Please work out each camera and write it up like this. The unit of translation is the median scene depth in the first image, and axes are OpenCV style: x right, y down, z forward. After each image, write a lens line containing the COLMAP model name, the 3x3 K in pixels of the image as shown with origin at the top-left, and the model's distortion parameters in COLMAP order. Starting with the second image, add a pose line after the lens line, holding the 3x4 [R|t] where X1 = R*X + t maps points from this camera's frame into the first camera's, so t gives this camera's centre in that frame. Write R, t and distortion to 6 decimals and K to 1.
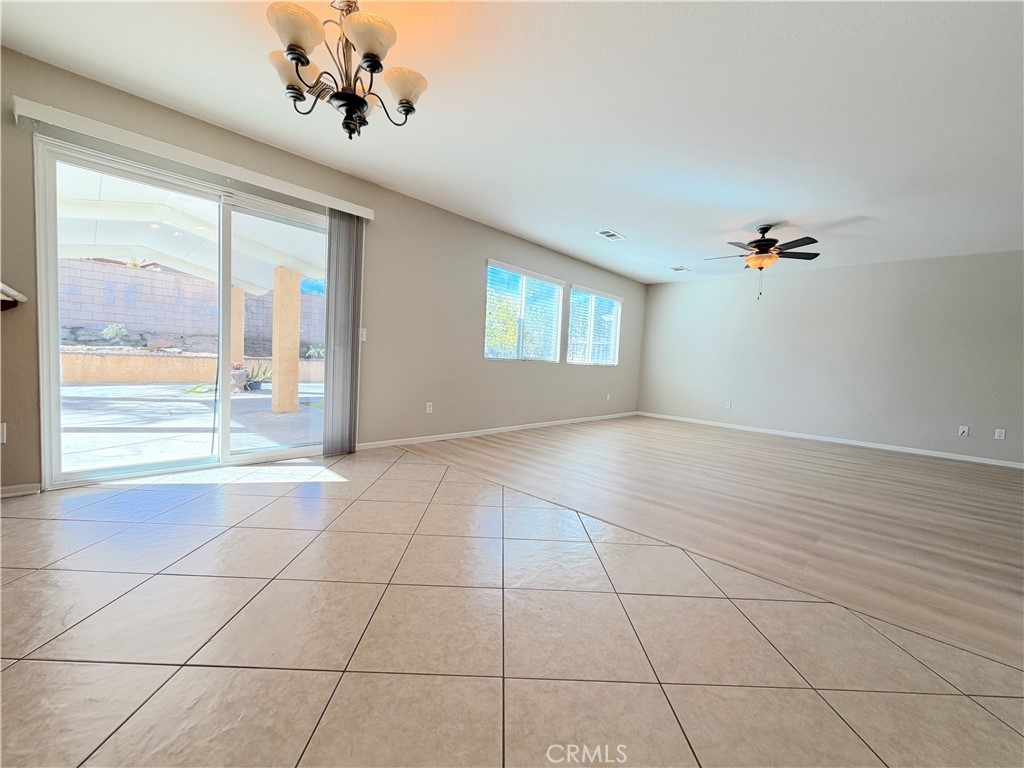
lens RADIAL K [[408.3, 0, 508.3], [0, 408.3, 384.1], [0, 0, 1]] dist [-0.000390, 0.000383]
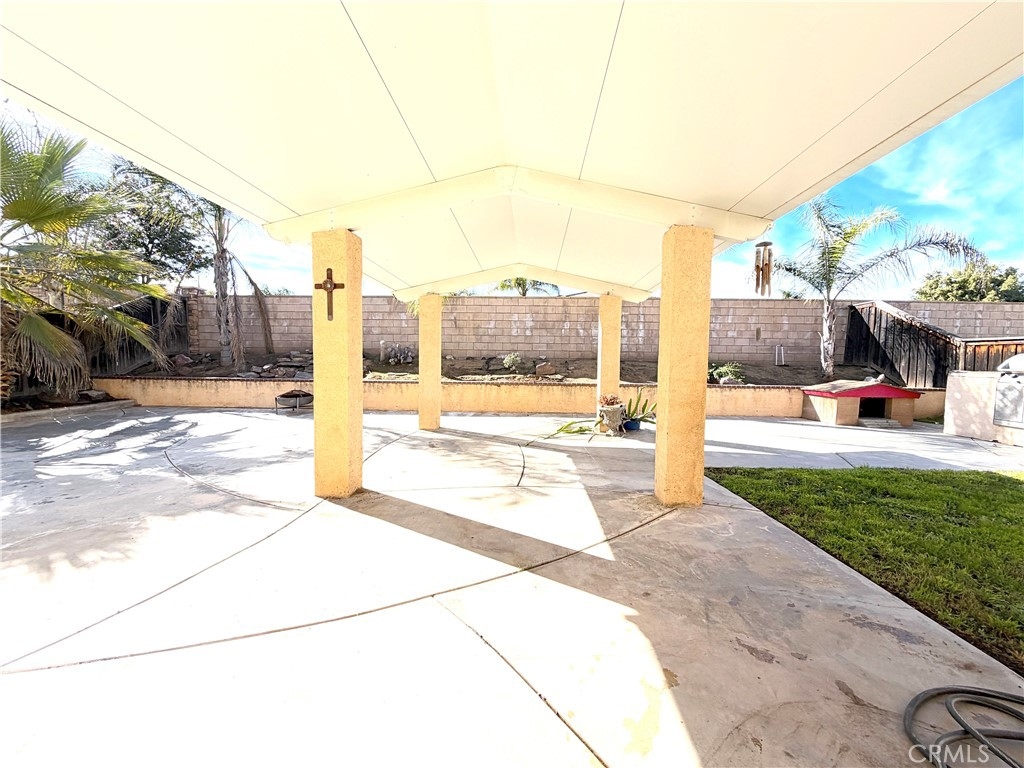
lens RADIAL K [[408.3, 0, 508.3], [0, 408.3, 384.1], [0, 0, 1]] dist [-0.000390, 0.000383]
pose [[0.652933, -0.002775, -0.757411, -0.288771], [-0.023577, 0.999434, -0.023987, -0.064910], [0.757049, 0.033520, 0.652498, 0.481585]]
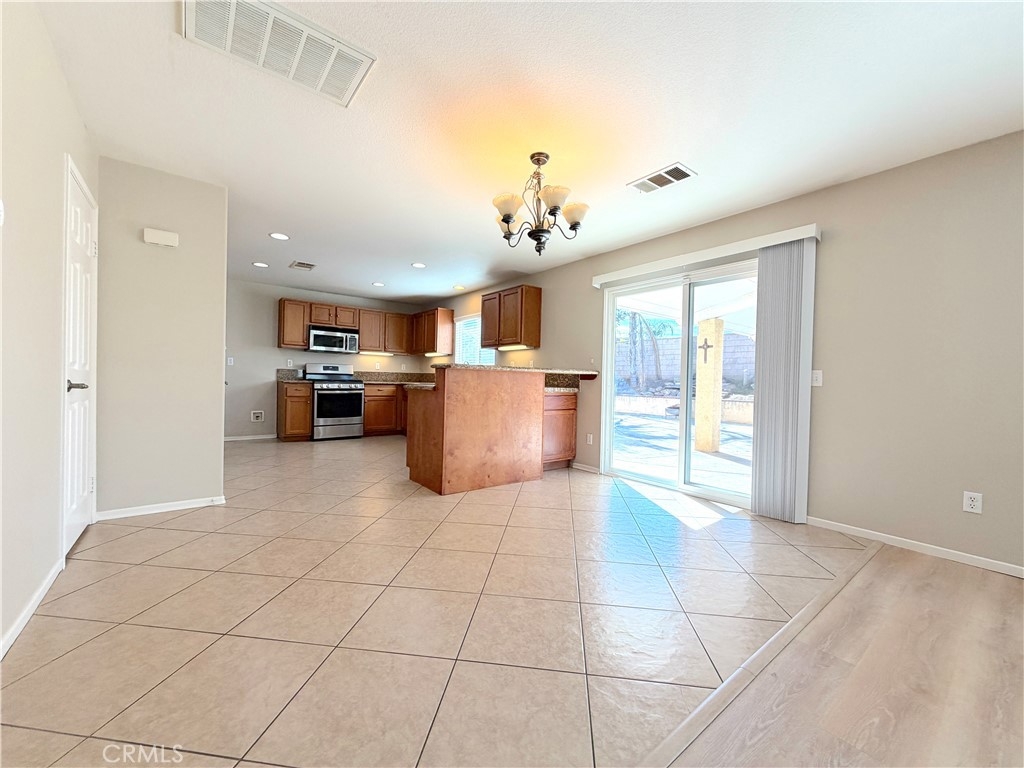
lens RADIAL K [[408.3, 0, 508.3], [0, 408.3, 384.1], [0, 0, 1]] dist [-0.000390, 0.000383]
pose [[-0.135860, -0.047802, -0.989574, 0.286853], [-0.090733, 0.995238, -0.035618, -0.015088], [0.986564, 0.084948, -0.139551, 0.293934]]
